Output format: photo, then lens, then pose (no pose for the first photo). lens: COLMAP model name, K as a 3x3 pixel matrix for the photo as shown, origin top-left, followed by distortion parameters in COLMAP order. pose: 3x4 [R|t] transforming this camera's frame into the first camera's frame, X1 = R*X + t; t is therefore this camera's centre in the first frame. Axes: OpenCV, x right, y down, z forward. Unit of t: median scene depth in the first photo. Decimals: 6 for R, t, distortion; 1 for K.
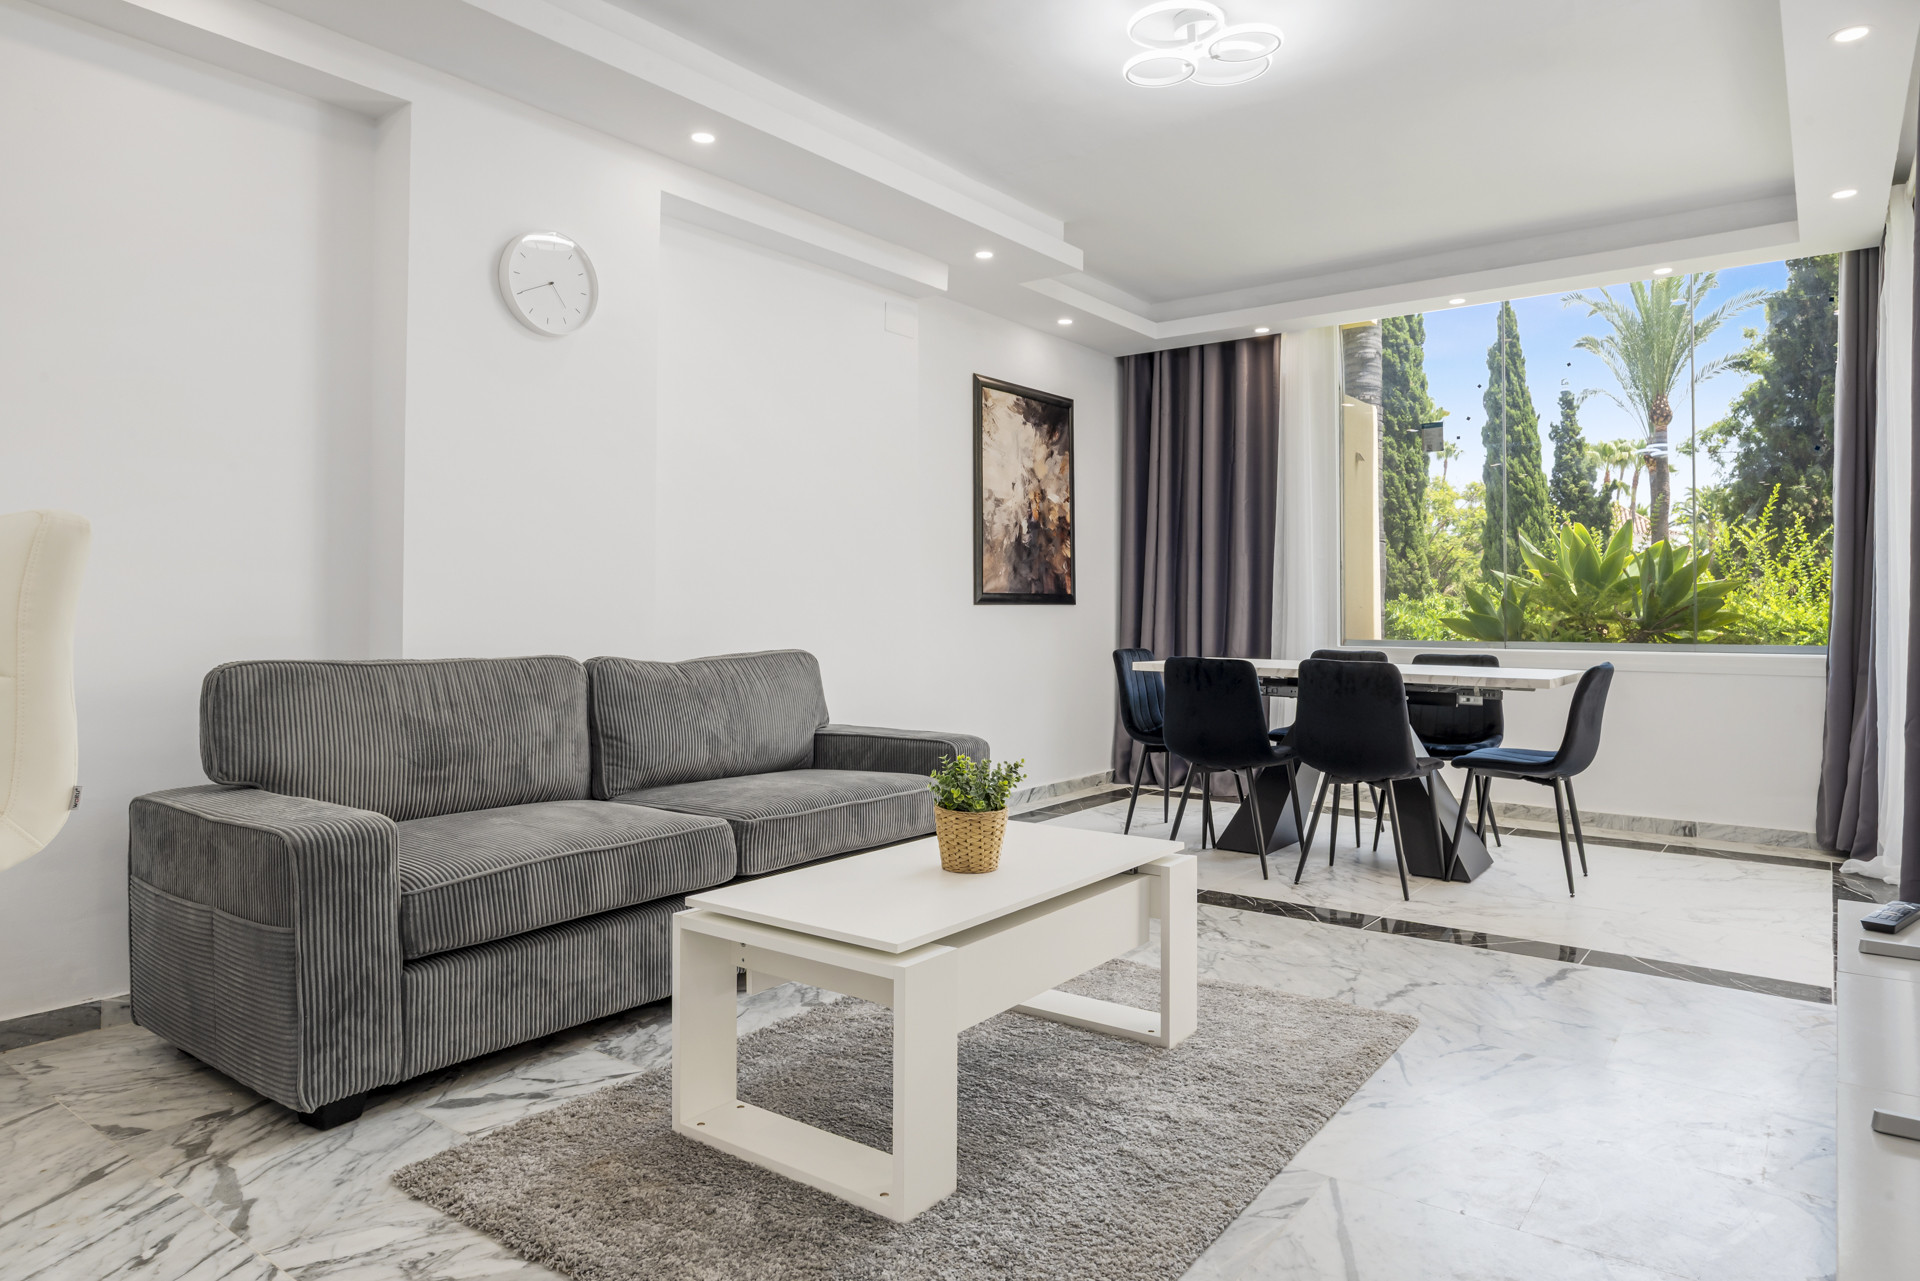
lens RADIAL K [[1230.1, 0, 960.0], [0, 1230.1, 640.5], [0, 0, 1]] dist [-0.053826, 0.039179]
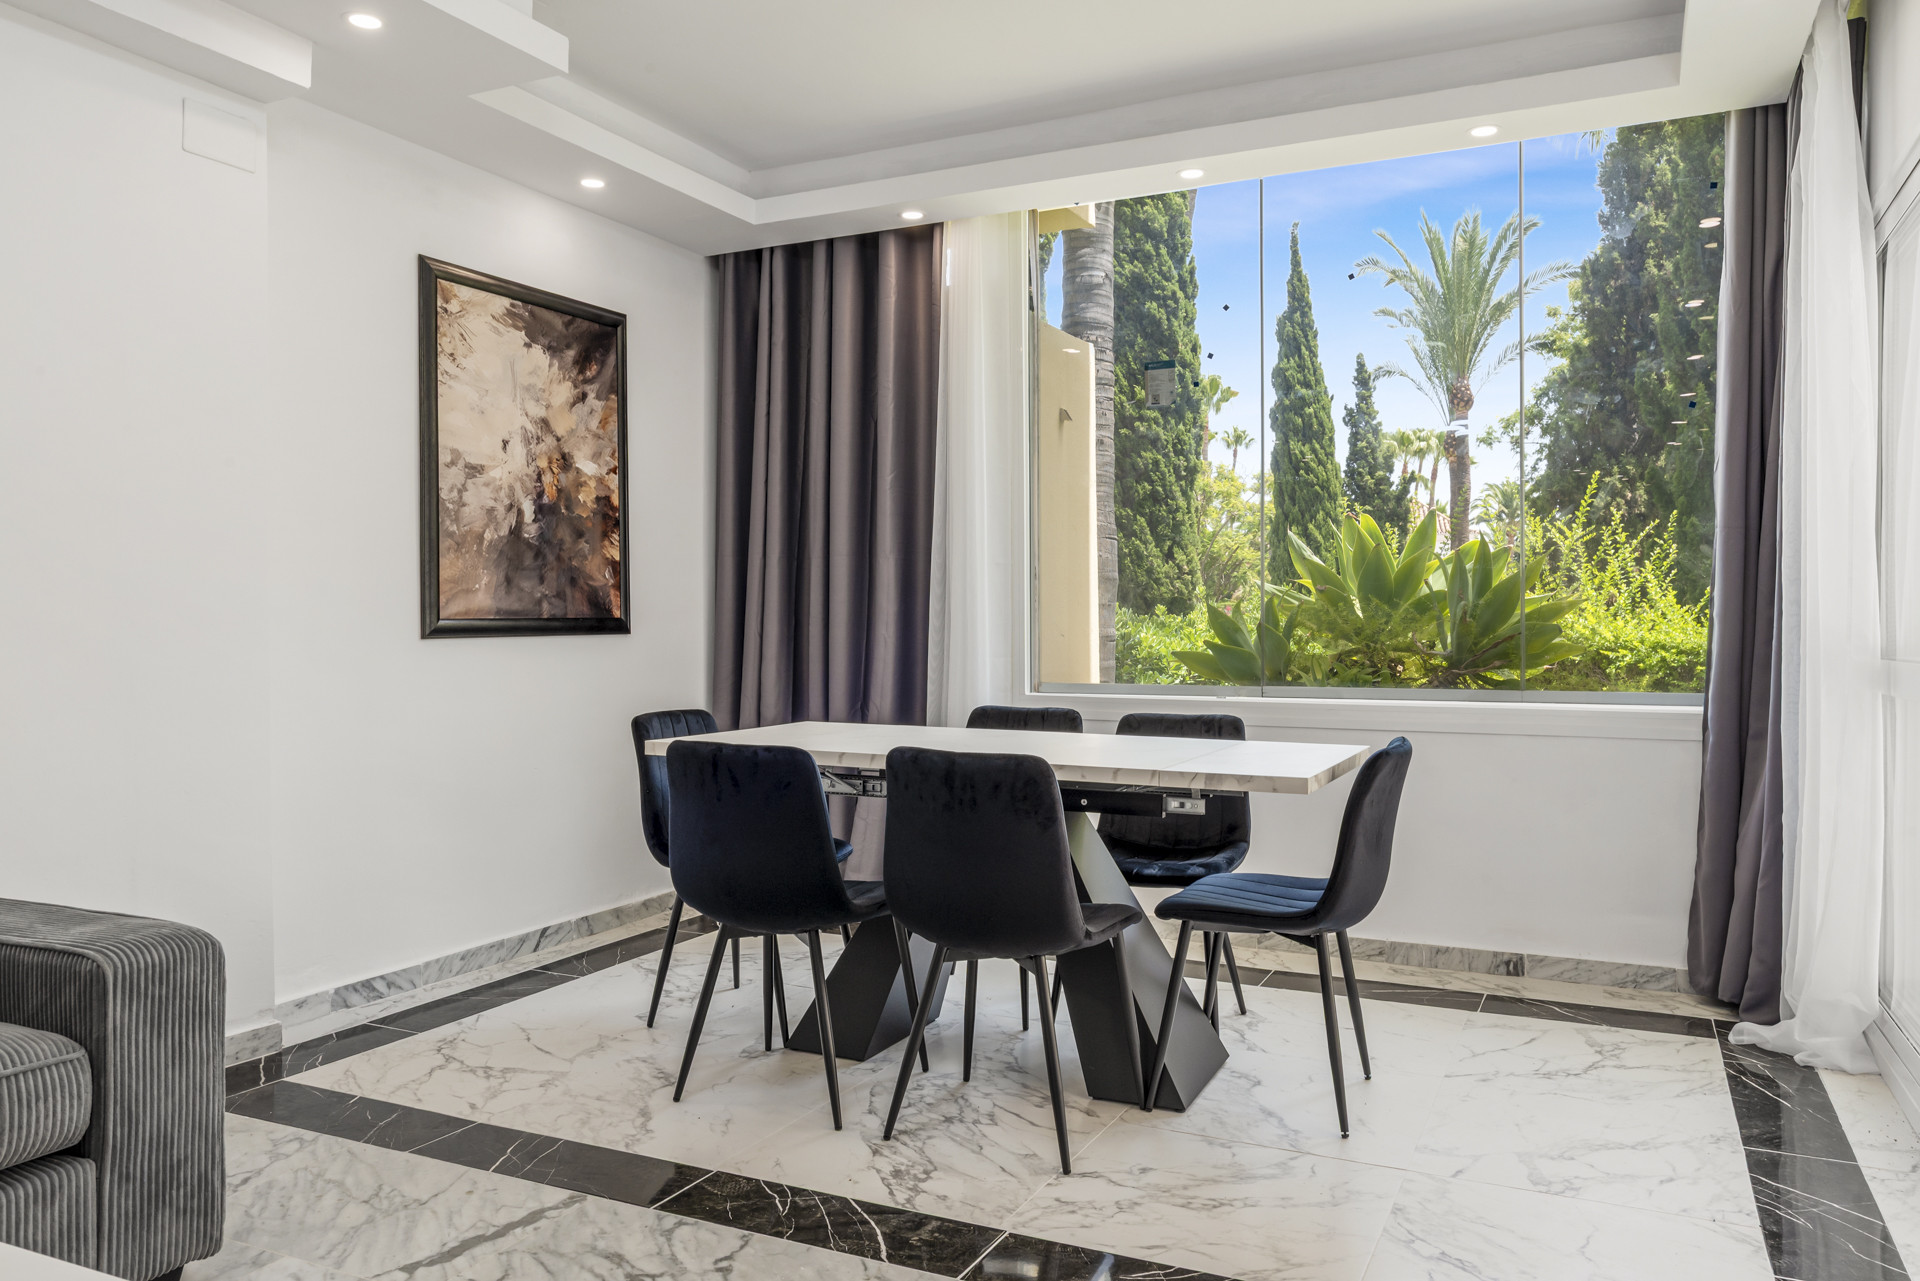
lens RADIAL K [[1380.6, 0, 958.2], [0, 1380.6, 698.7], [0, 0, 1]] dist [-0.023167, 0.004629]
pose [[0.984450, -0.012954, 0.175185, 0.137729], [0.006683, 0.999317, 0.036338, -0.020347], [-0.175536, -0.034602, 0.983865, 0.257316]]
